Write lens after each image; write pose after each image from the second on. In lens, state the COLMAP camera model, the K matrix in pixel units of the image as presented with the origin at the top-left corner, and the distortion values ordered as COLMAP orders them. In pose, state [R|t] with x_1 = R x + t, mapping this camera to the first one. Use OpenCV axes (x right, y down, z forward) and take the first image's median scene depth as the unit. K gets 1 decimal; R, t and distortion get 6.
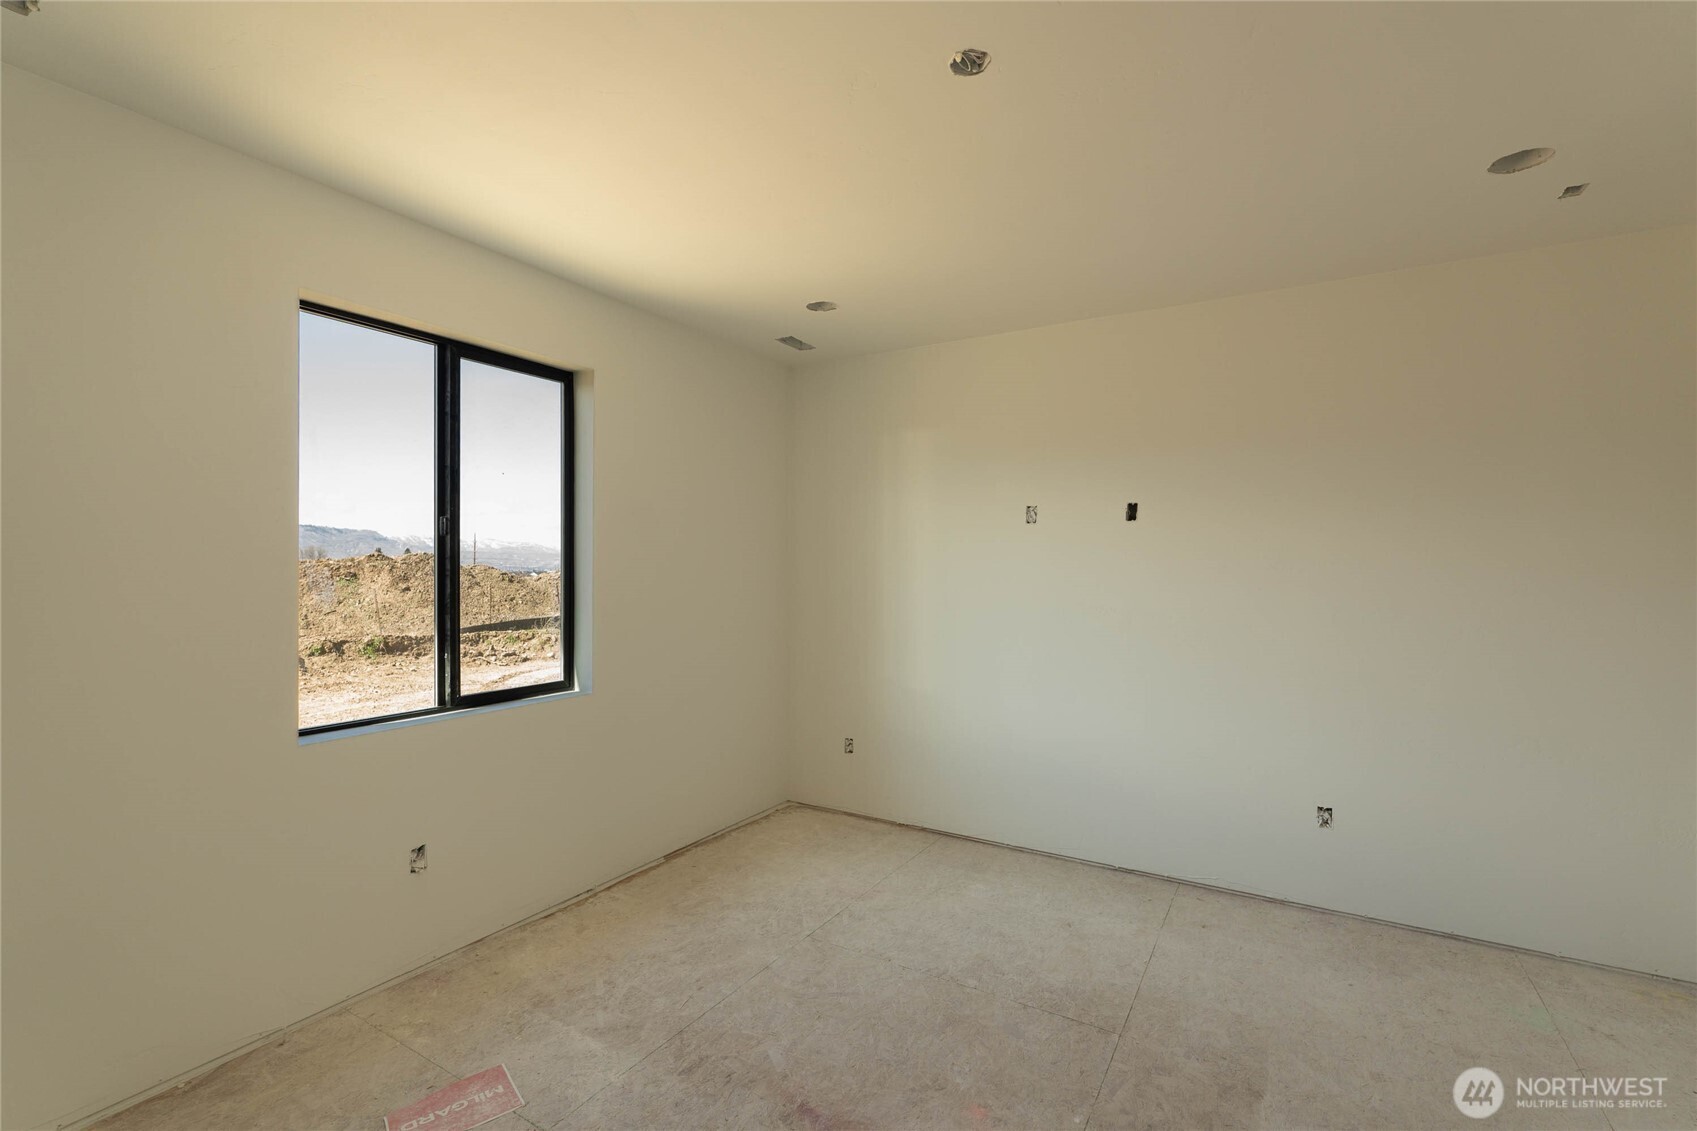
lens RADIAL K [[779.4, 0, 841.2], [0, 779.4, 564.4], [0, 0, 1]] dist [-0.007539, 0.001565]
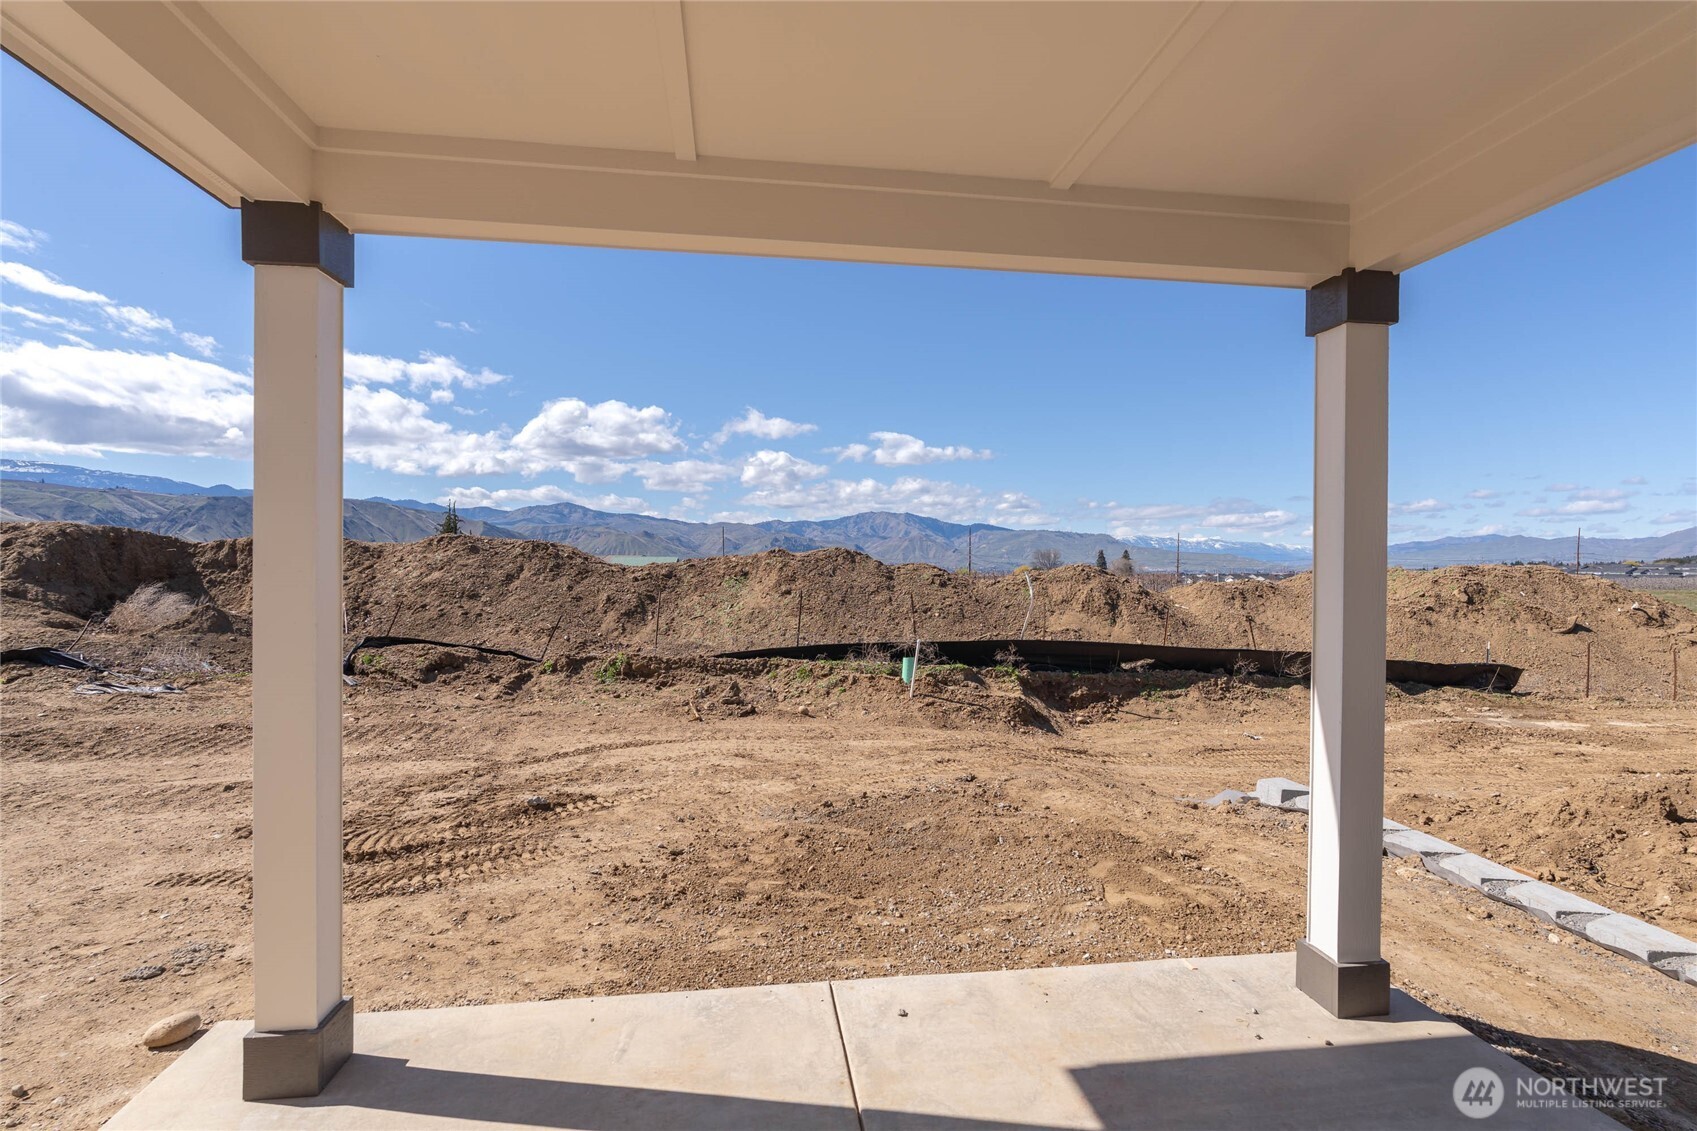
lens RADIAL K [[779.4, 0, 823.0], [0, 779.4, 572.9], [0, 0, 1]] dist [-0.007539, 0.001565]
pose [[0.630042, 0.011578, -0.776475, 0.109055], [-0.003944, 0.999924, 0.011709, 0.001774], [0.776551, -0.004315, 0.630039, 0.588954]]
